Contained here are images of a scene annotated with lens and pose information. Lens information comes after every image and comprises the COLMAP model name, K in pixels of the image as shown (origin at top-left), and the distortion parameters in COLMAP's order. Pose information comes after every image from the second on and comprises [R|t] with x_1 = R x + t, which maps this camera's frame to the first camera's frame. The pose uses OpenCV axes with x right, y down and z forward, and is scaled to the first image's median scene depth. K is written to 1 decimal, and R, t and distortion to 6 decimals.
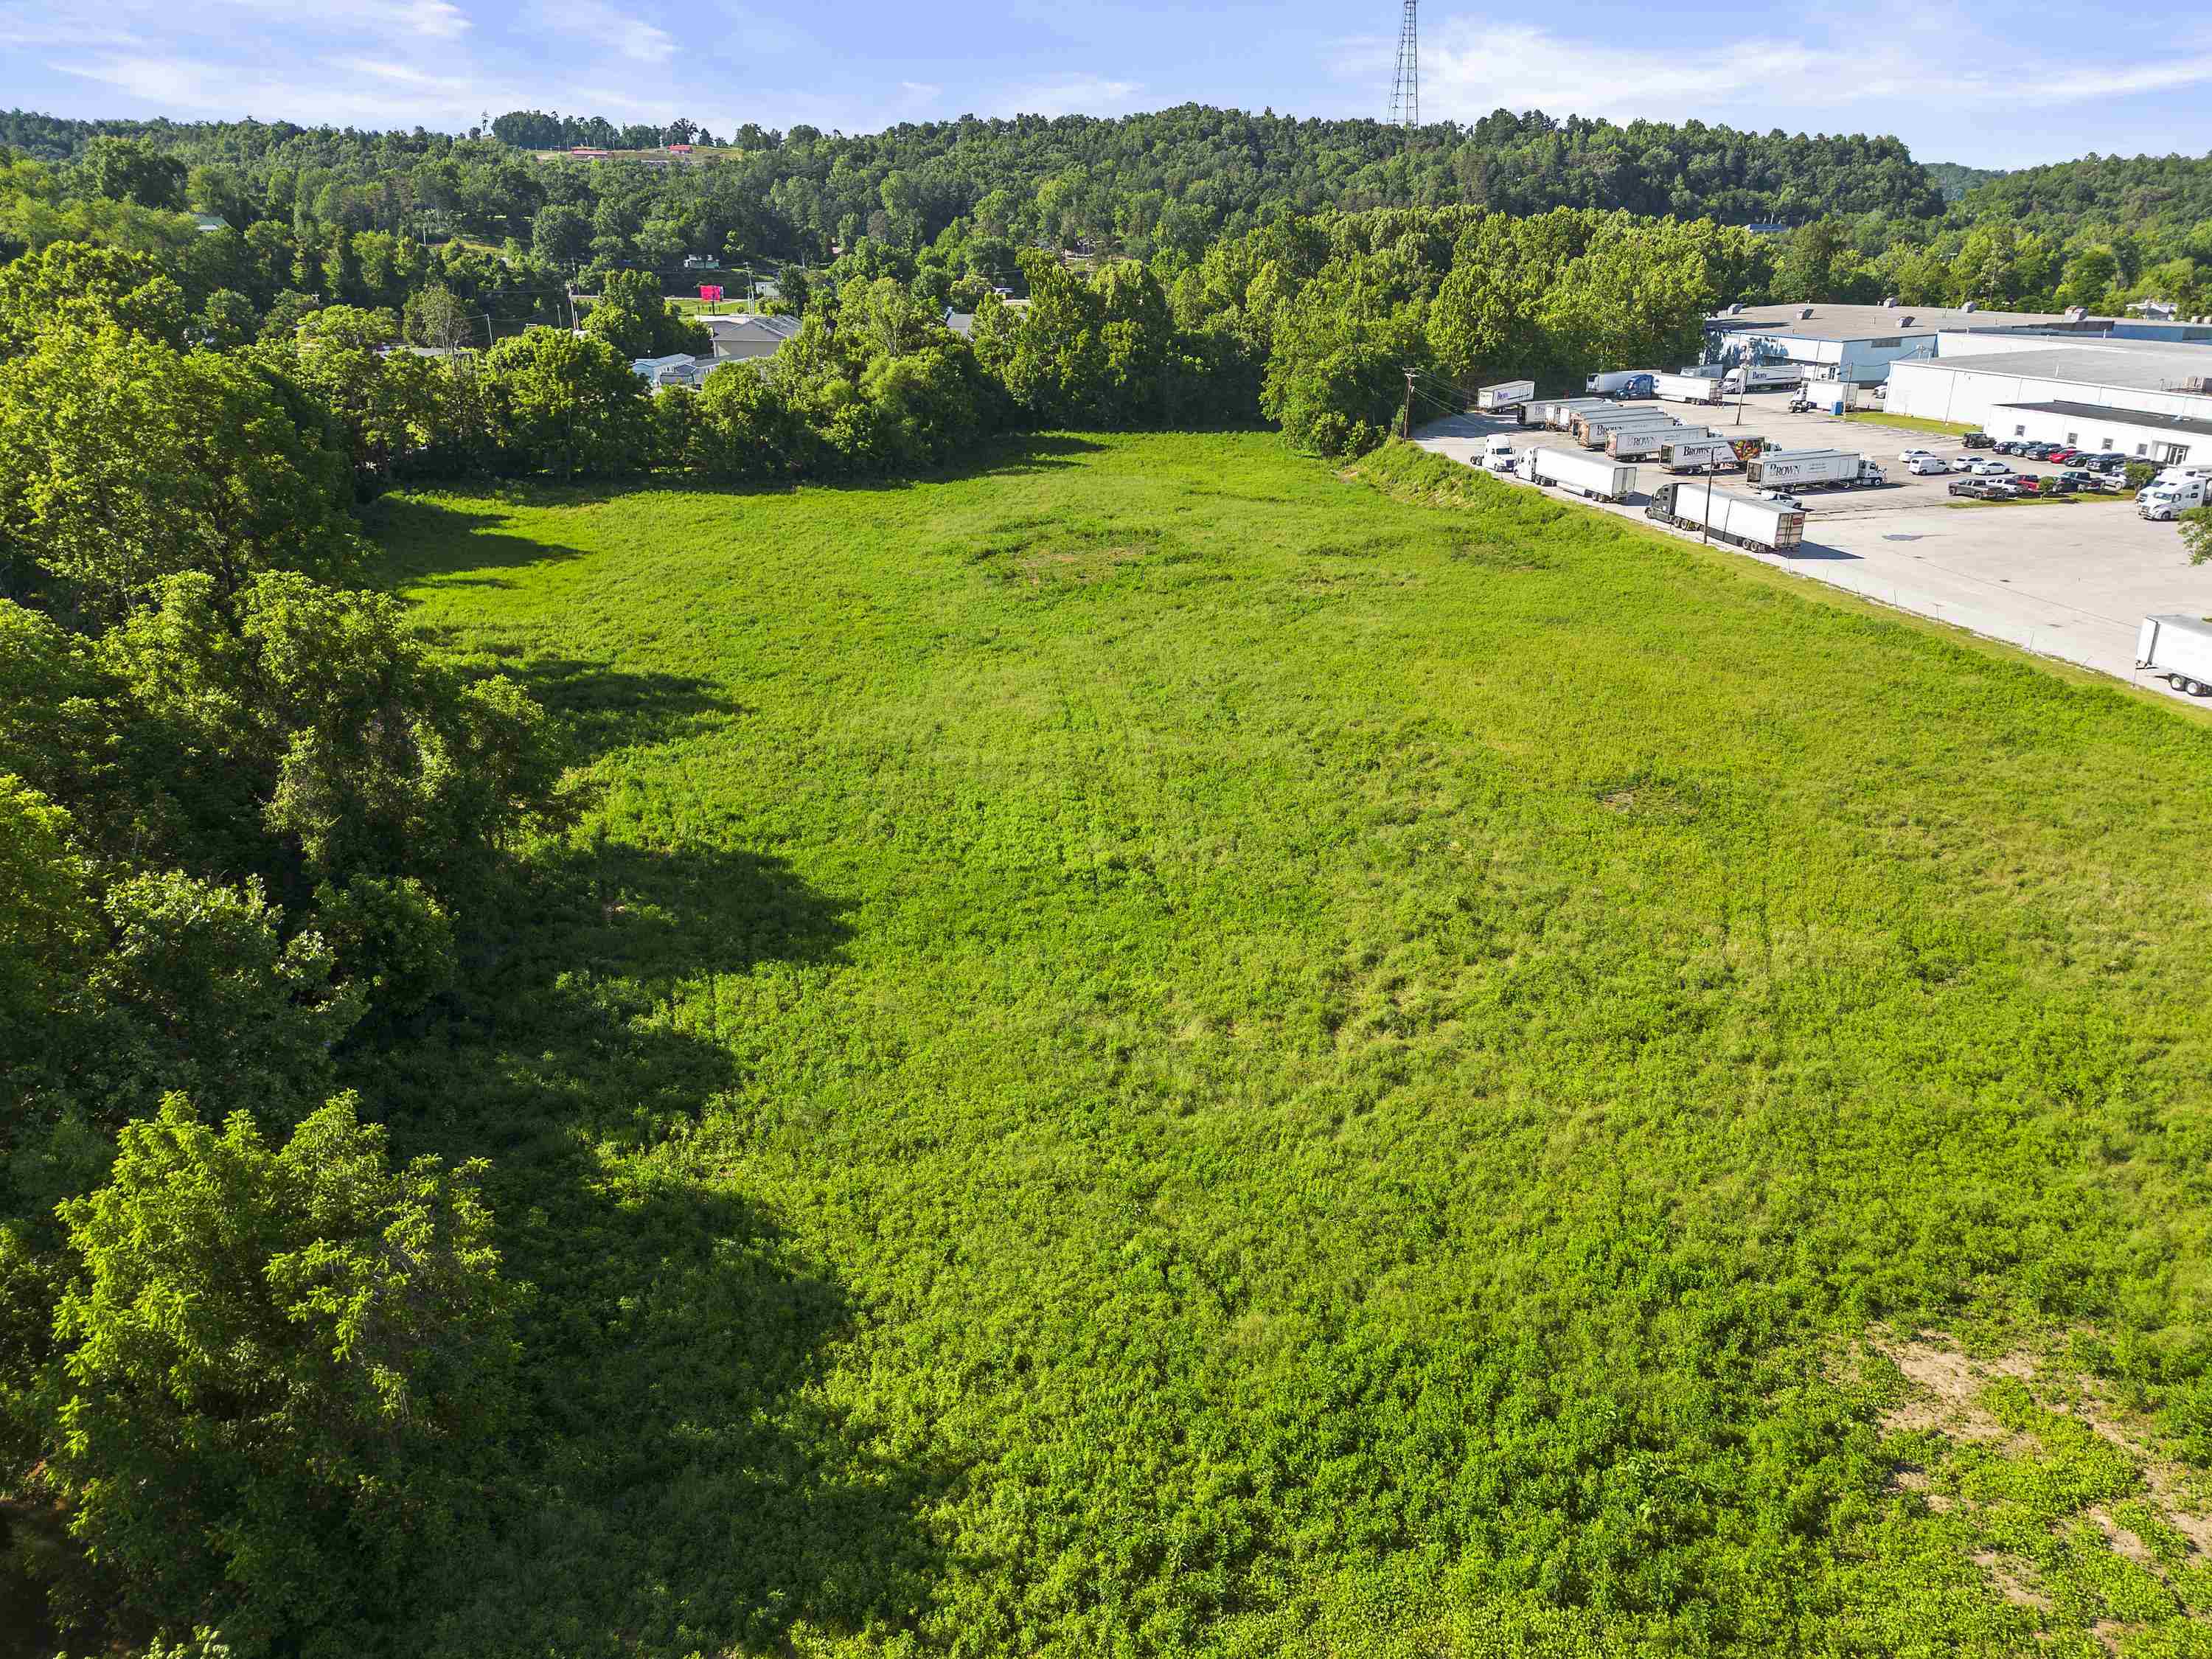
lens RADIAL K [[1578.3, 0, 1100.7], [0, 1578.3, 831.3], [0, 0, 1]] dist [0.046962, -0.037436]
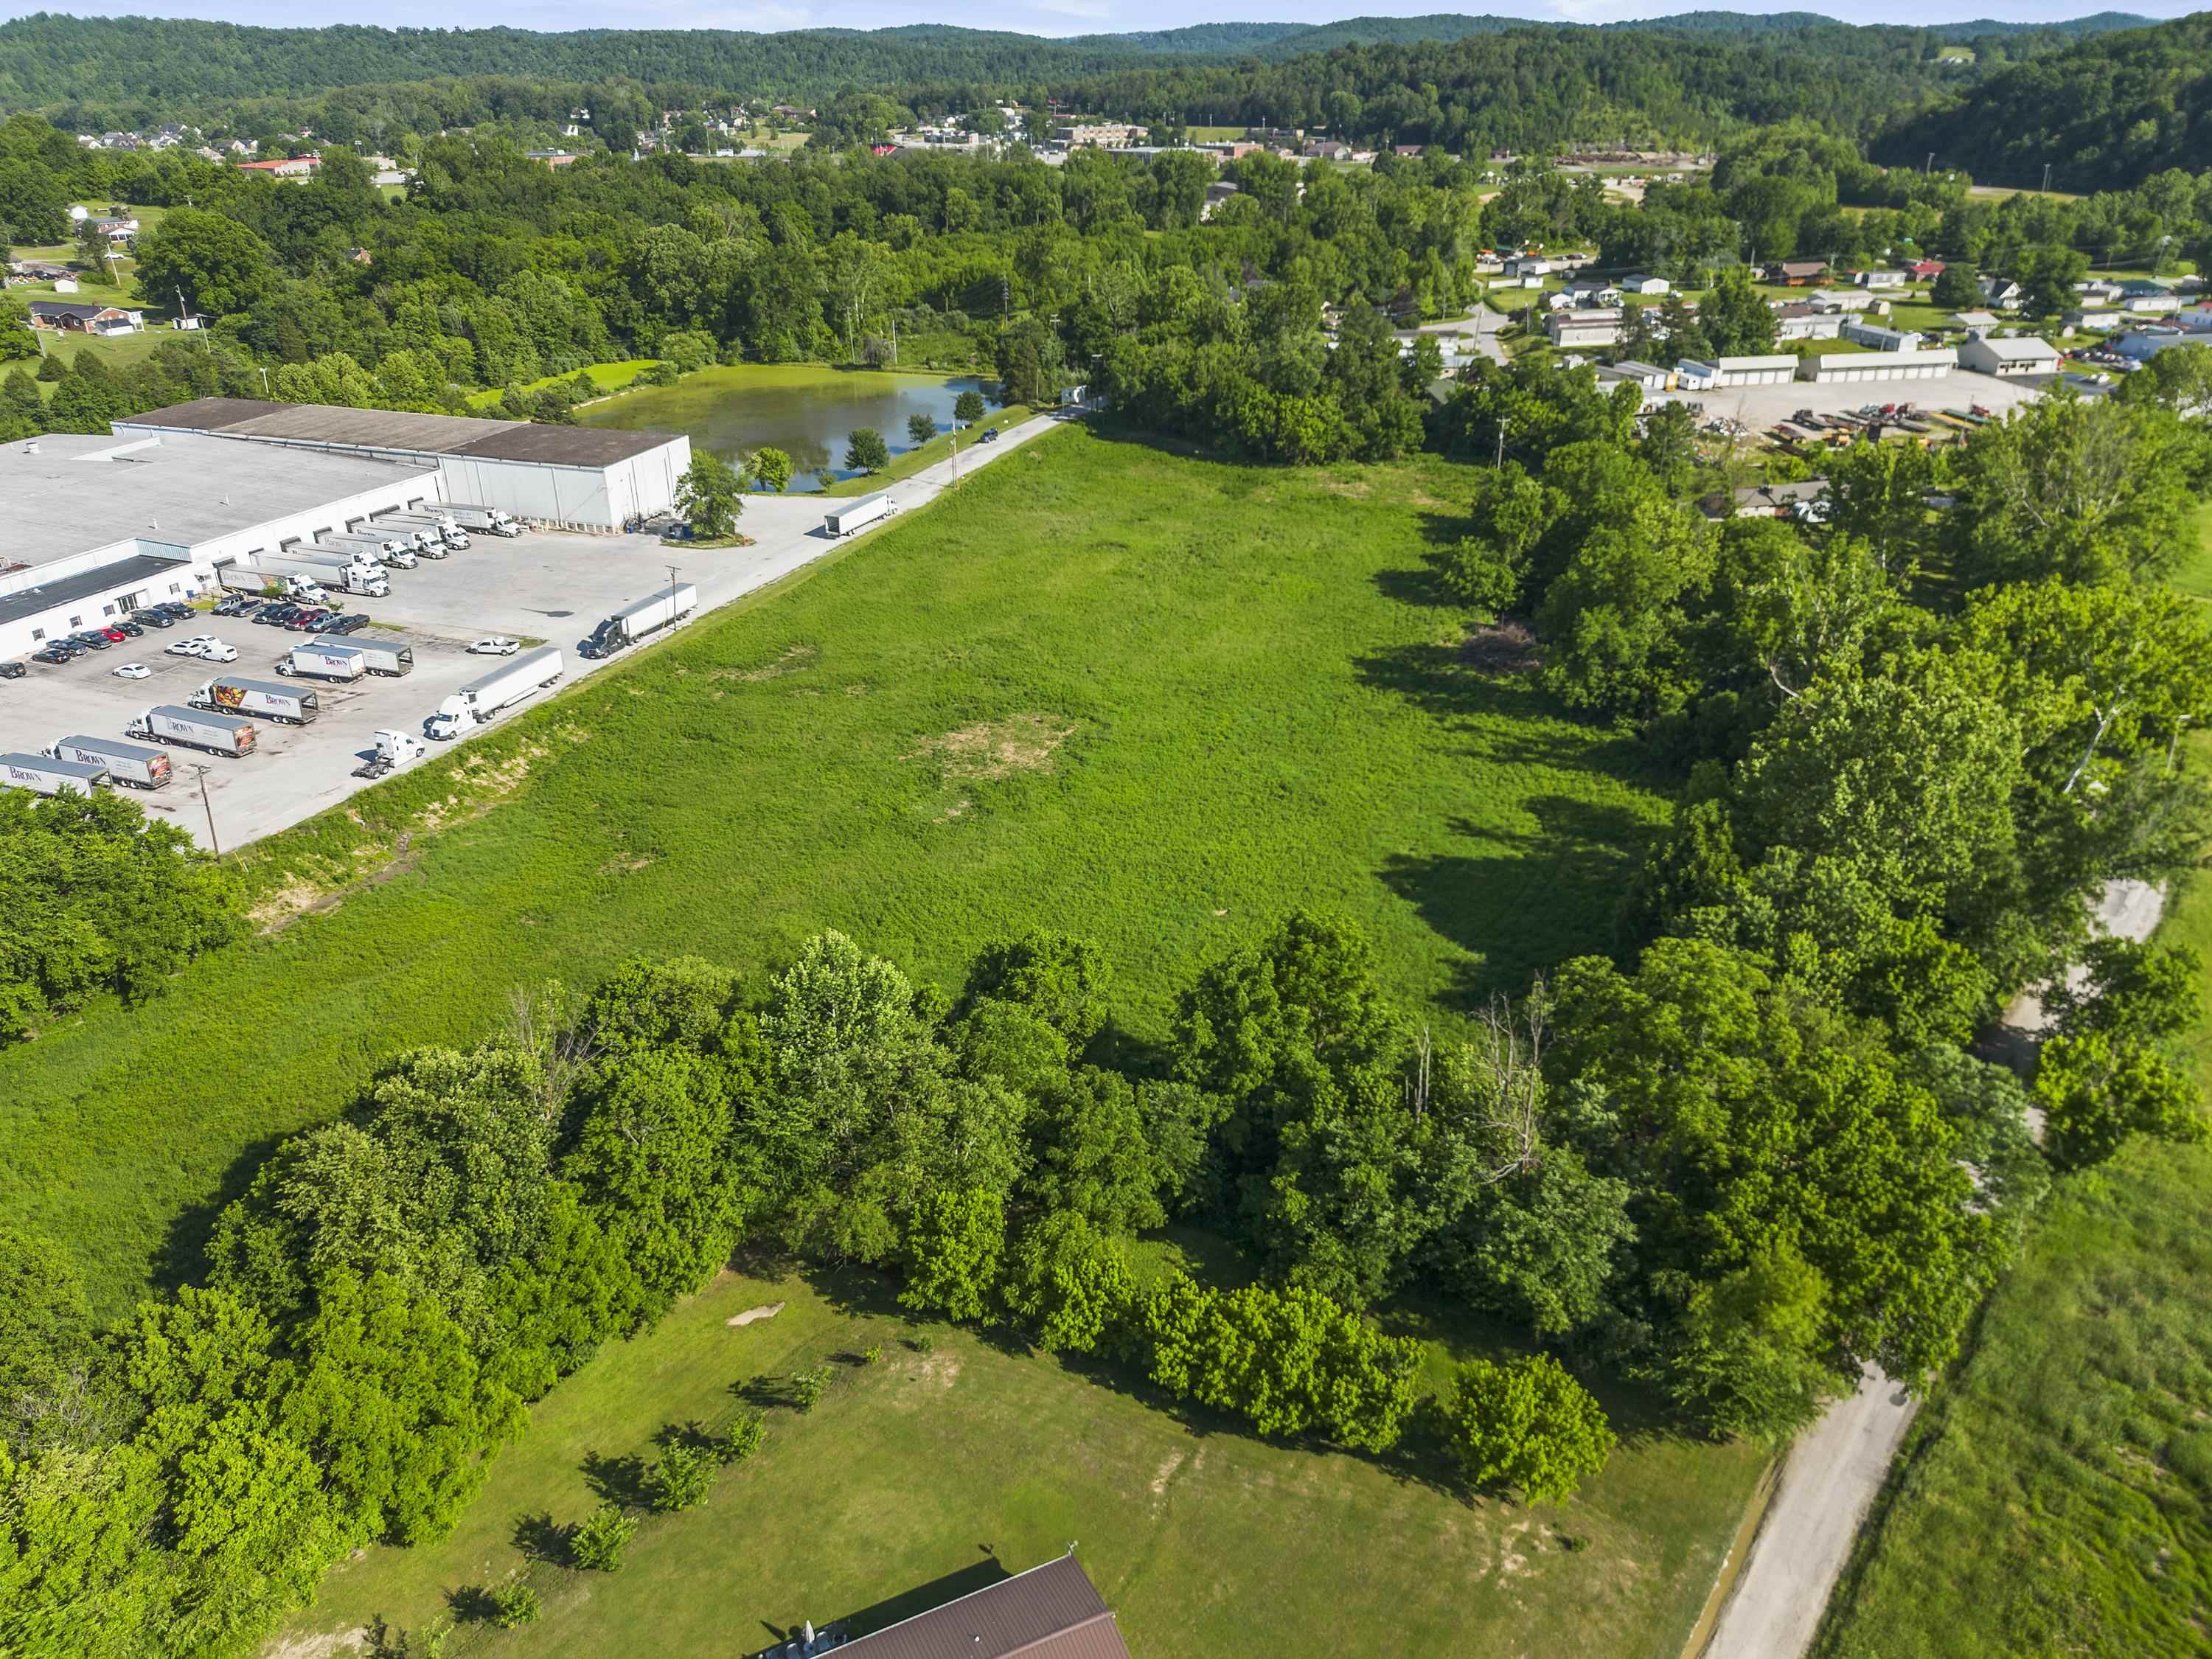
lens RADIAL K [[1578.3, 0, 1108.2], [0, 1578.3, 832.9], [0, 0, 1]] dist [0.046962, -0.037436]
pose [[-0.856608, -0.216205, 0.468485, -0.454517], [0.187925, 0.714874, 0.673528, -0.635550], [-0.480528, 0.664989, -0.571736, 1.176211]]
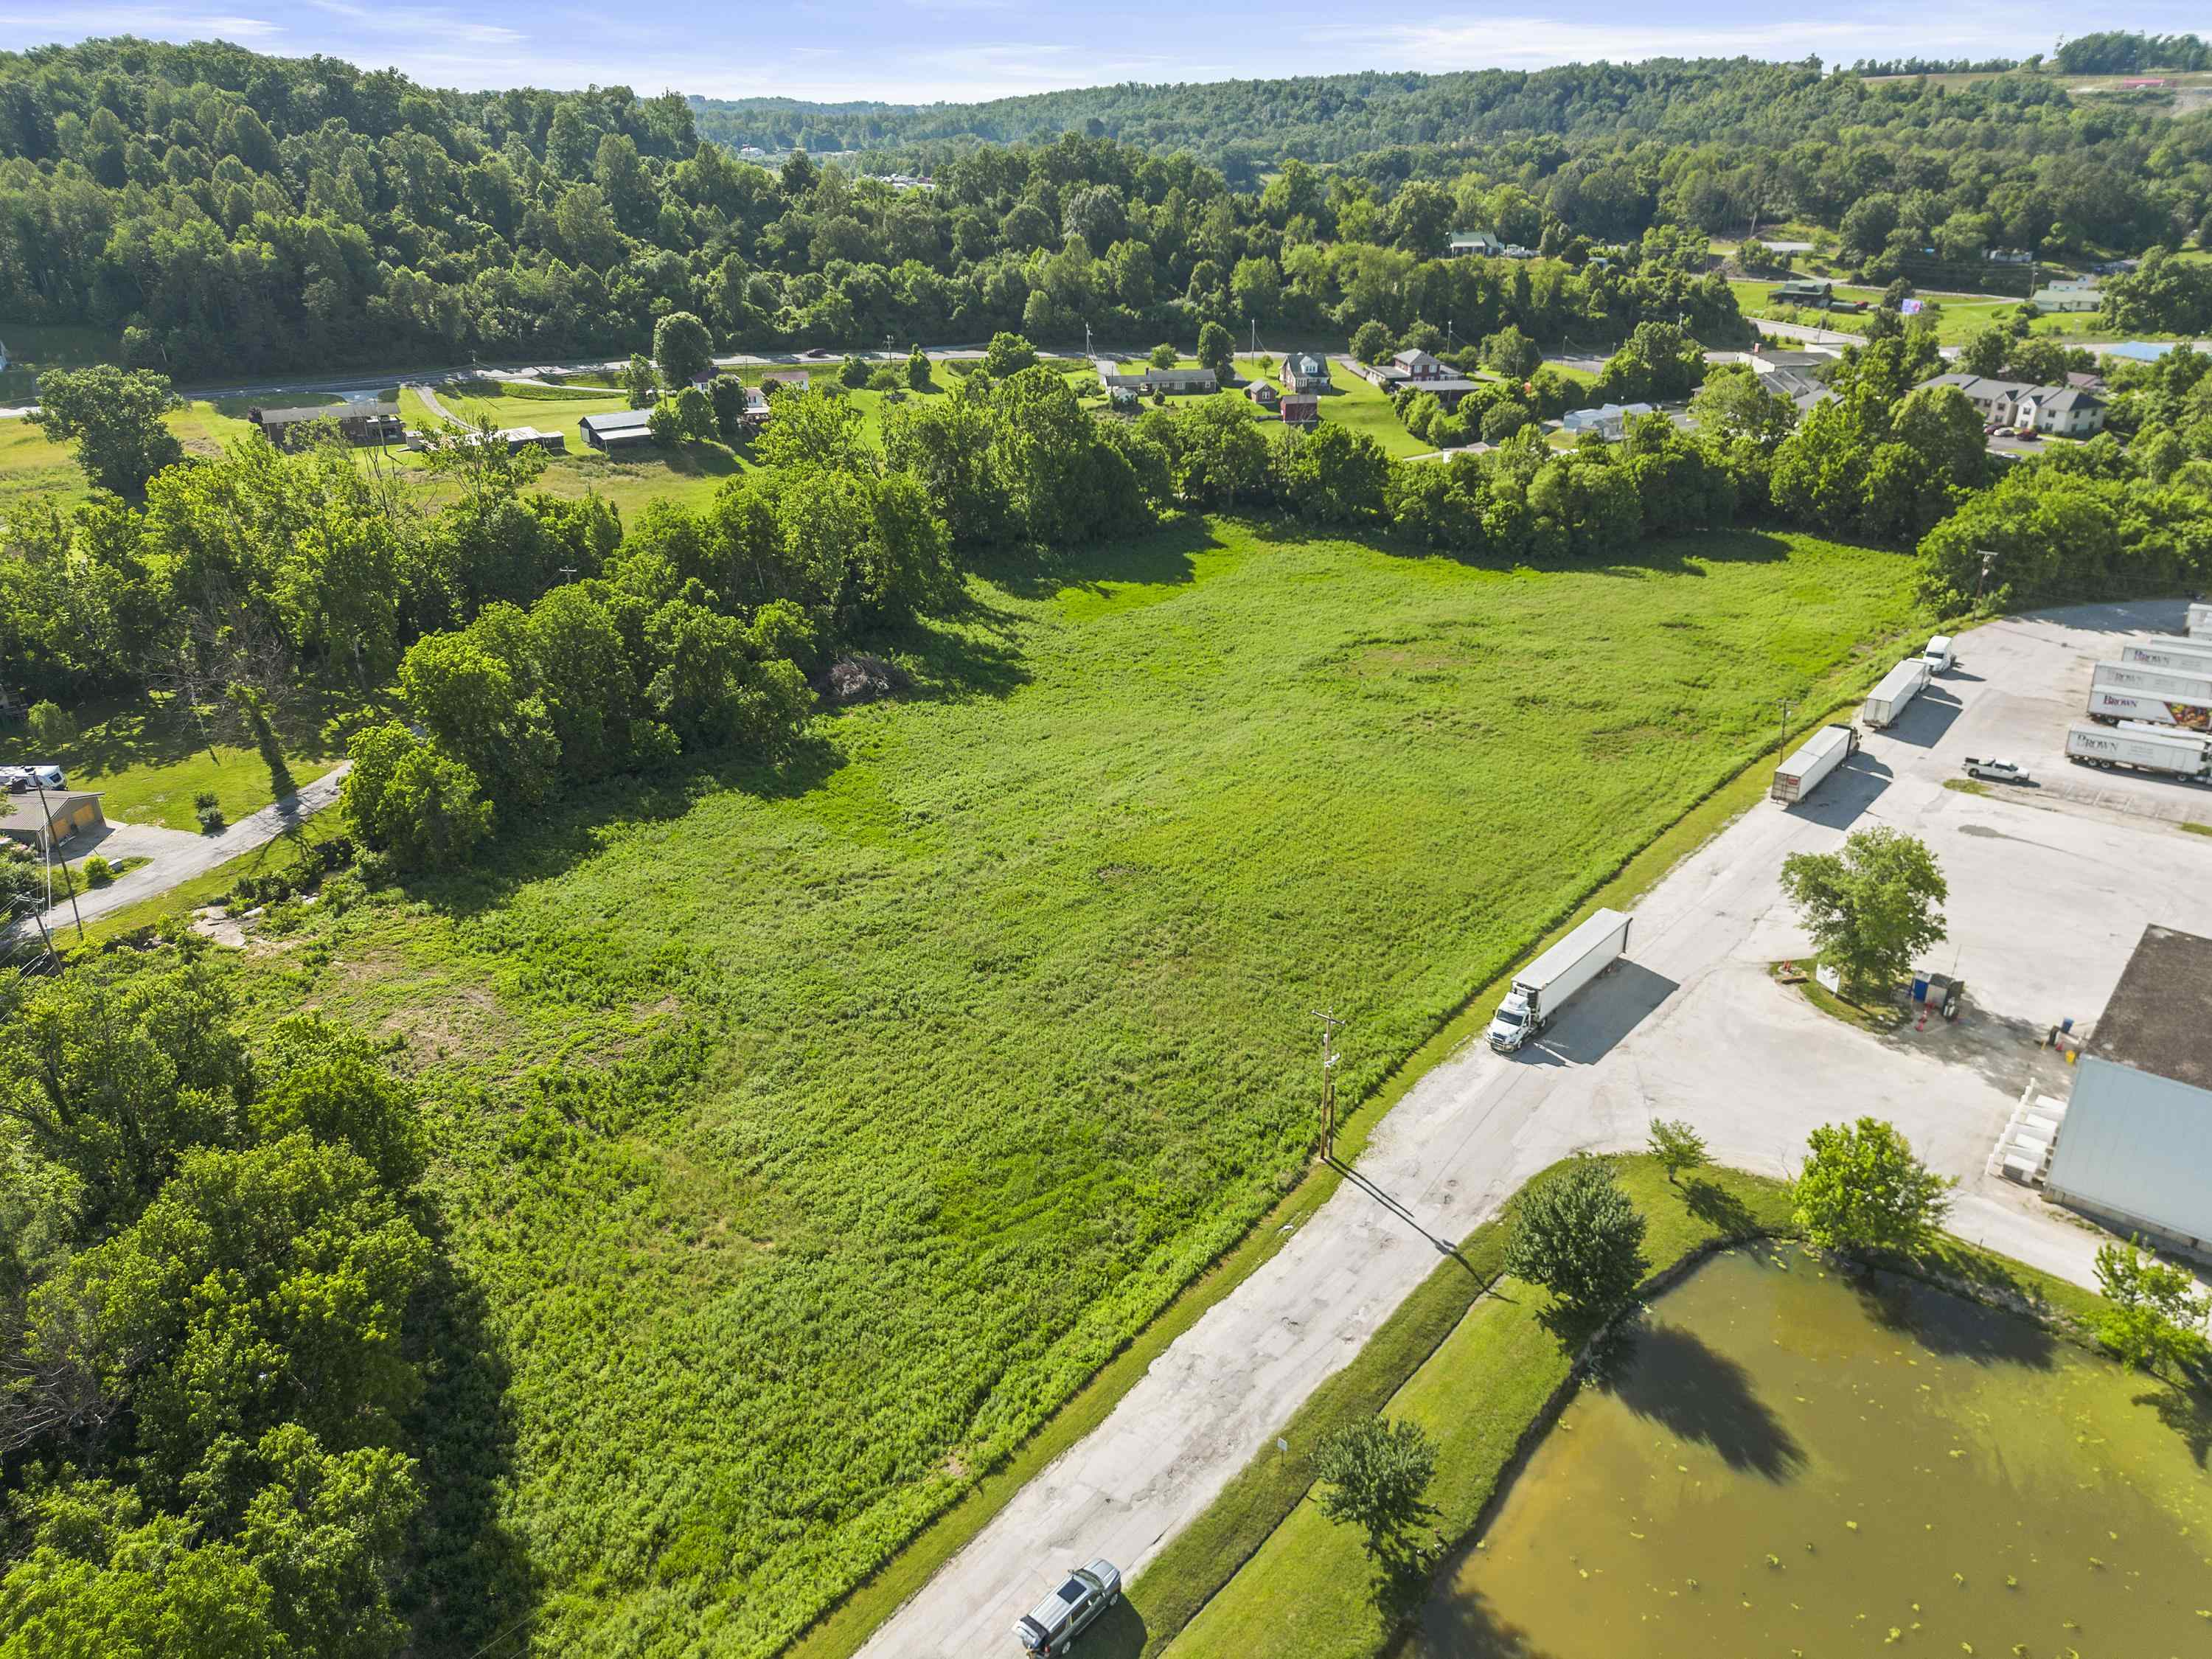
lens RADIAL K [[1578.3, 0, 1126.4], [0, 1578.3, 825.7], [0, 0, 1]] dist [0.046962, -0.037436]
pose [[0.634793, 0.313584, -0.706189, 0.607366], [-0.272384, 0.946091, 0.175267, -0.148785], [0.723080, 0.081096, 0.685987, -0.093083]]
